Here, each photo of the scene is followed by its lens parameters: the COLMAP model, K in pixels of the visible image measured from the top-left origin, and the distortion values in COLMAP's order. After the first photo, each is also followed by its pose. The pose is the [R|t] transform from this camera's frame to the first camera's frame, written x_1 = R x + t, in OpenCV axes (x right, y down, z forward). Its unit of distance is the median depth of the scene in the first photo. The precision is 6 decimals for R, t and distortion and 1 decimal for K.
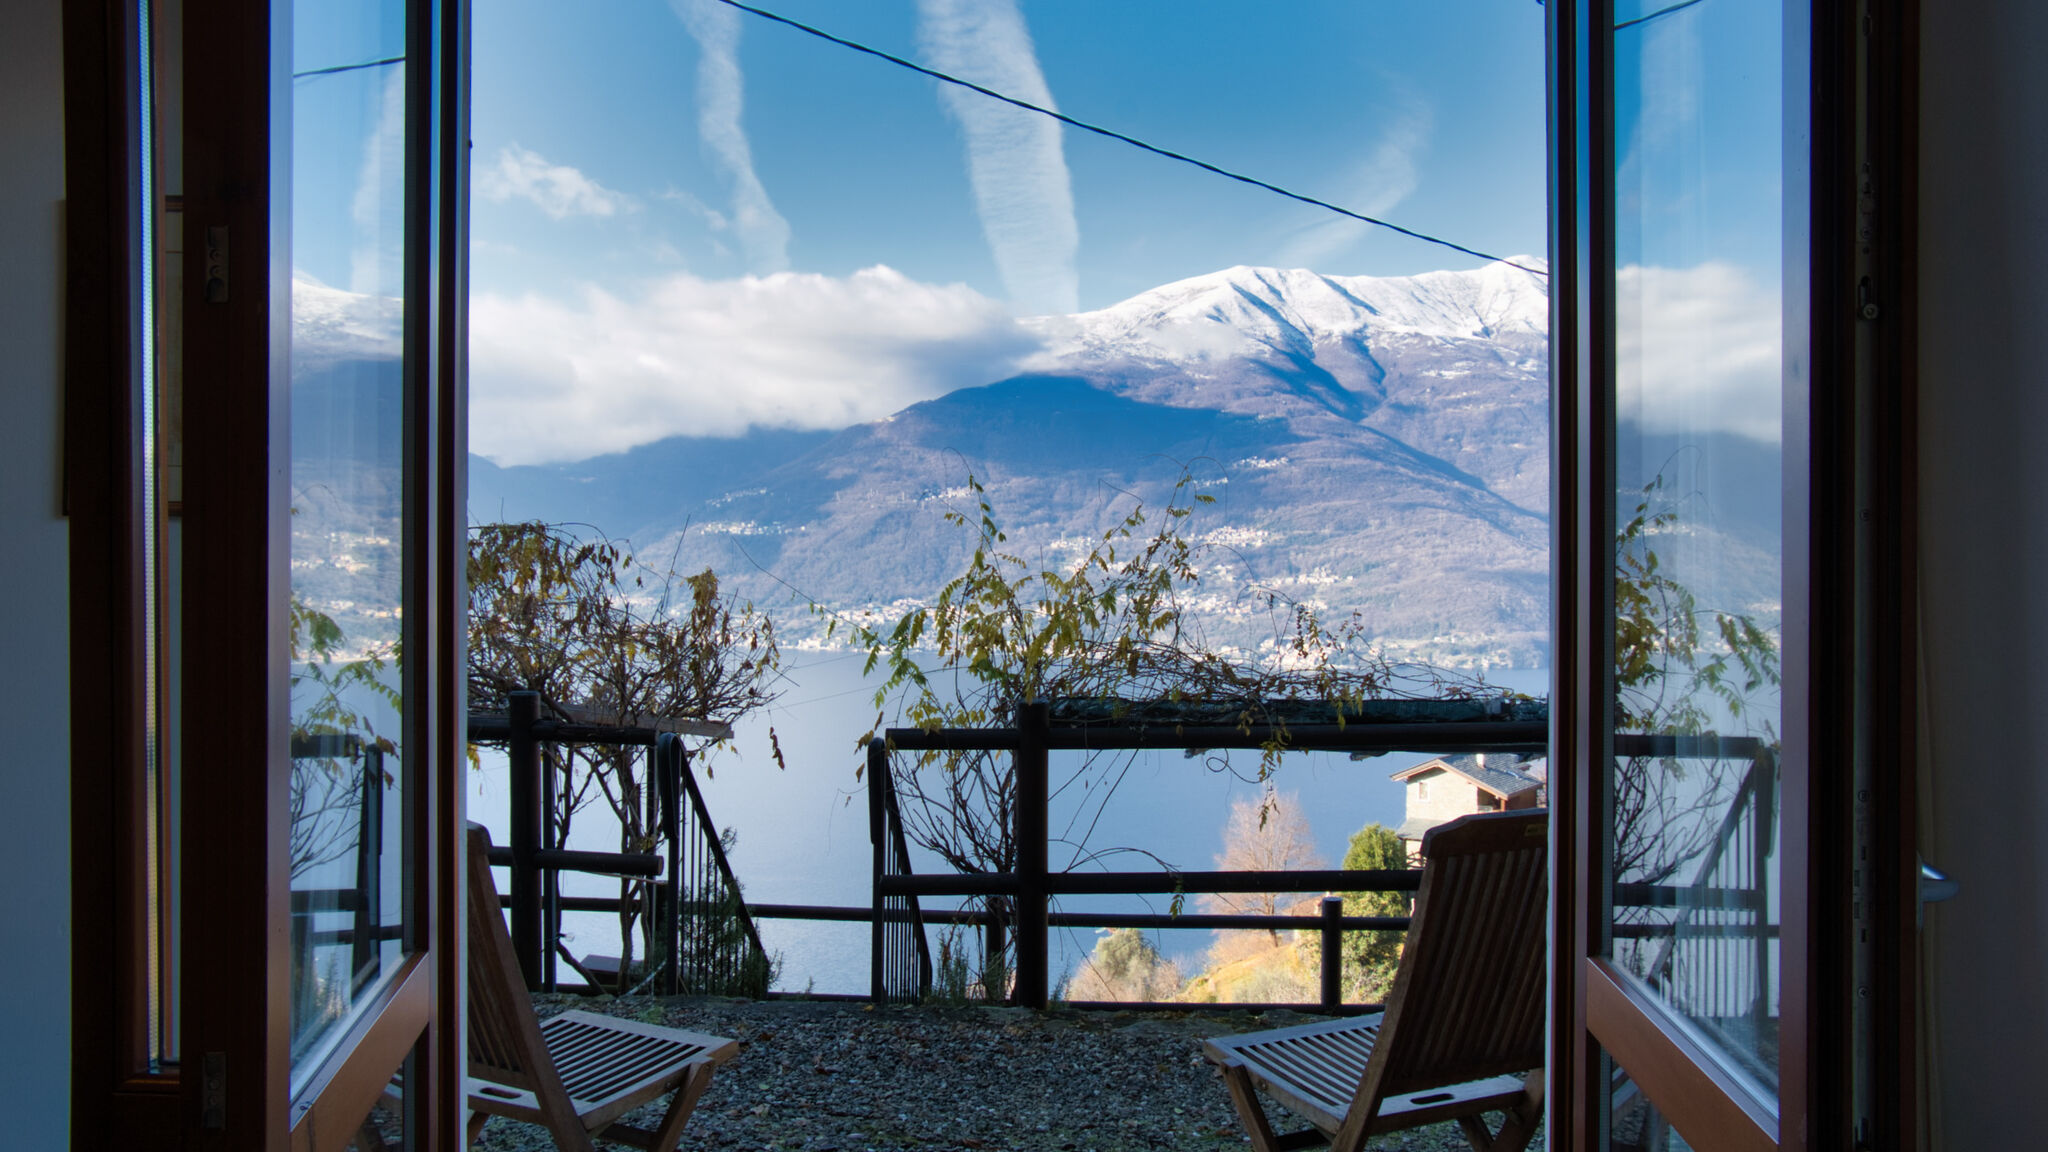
lens RADIAL K [[1531.9, 0, 1024.0], [0, 1531.9, 576.0], [0, 0, 1]] dist [-0.072686, 0.100800]
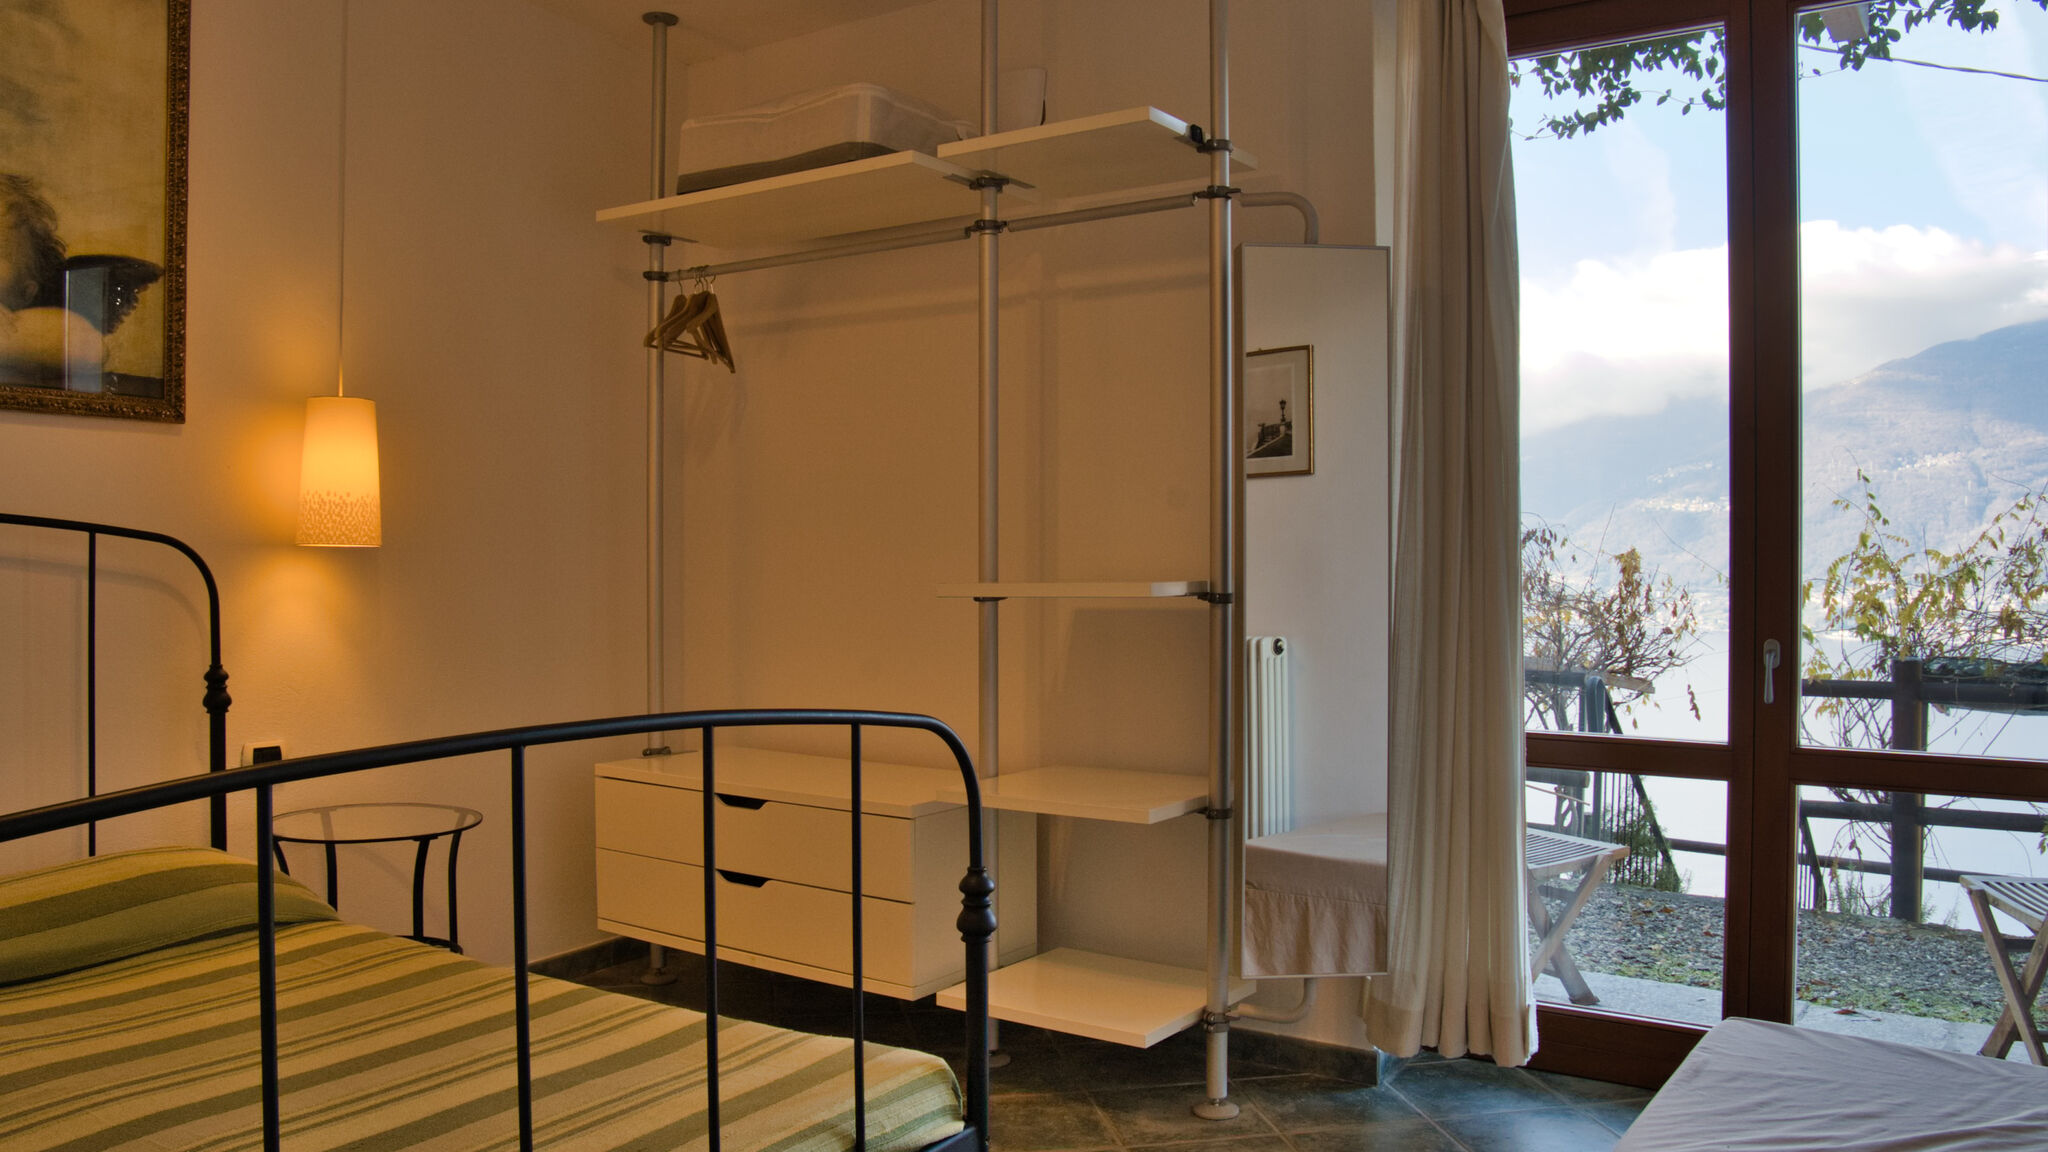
lens RADIAL K [[1543.5, 0, 1024.0], [0, 1543.5, 576.0], [0, 0, 1]] dist [-0.134247, 0.104677]
pose [[0.827444, 0.005944, -0.561517, 0.066483], [0.001791, 0.999911, 0.013225, 0.001050], [0.561546, -0.011949, 0.827360, -0.252641]]
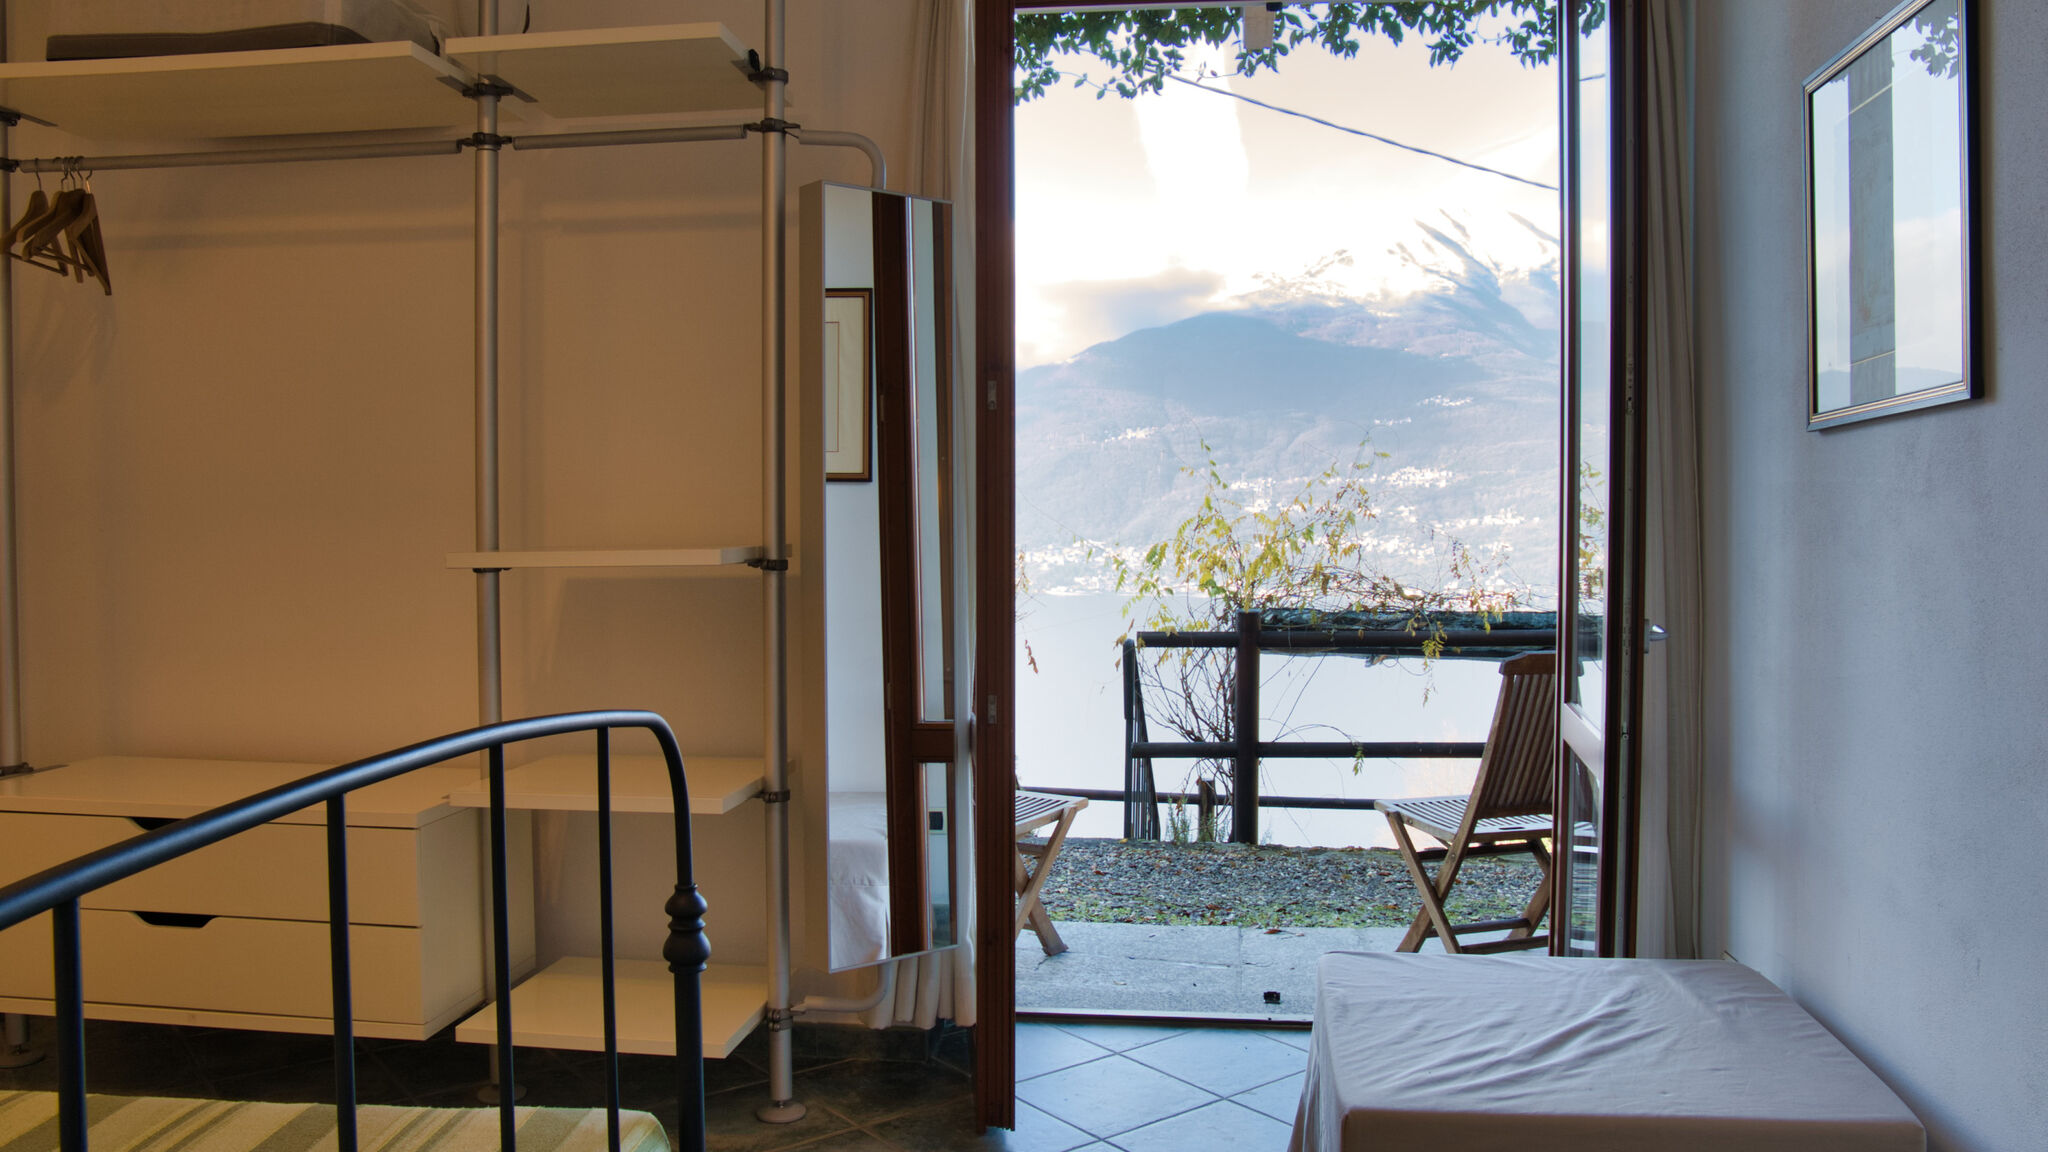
lens RADIAL K [[1543.5, 0, 1024.0], [0, 1543.5, 576.0], [0, 0, 1]] dist [-0.134247, 0.104677]
pose [[0.993363, 0.001502, -0.115010, -0.025868], [0.002866, 0.999281, 0.037809, 0.000990], [0.114984, -0.037888, 0.992645, -0.254818]]
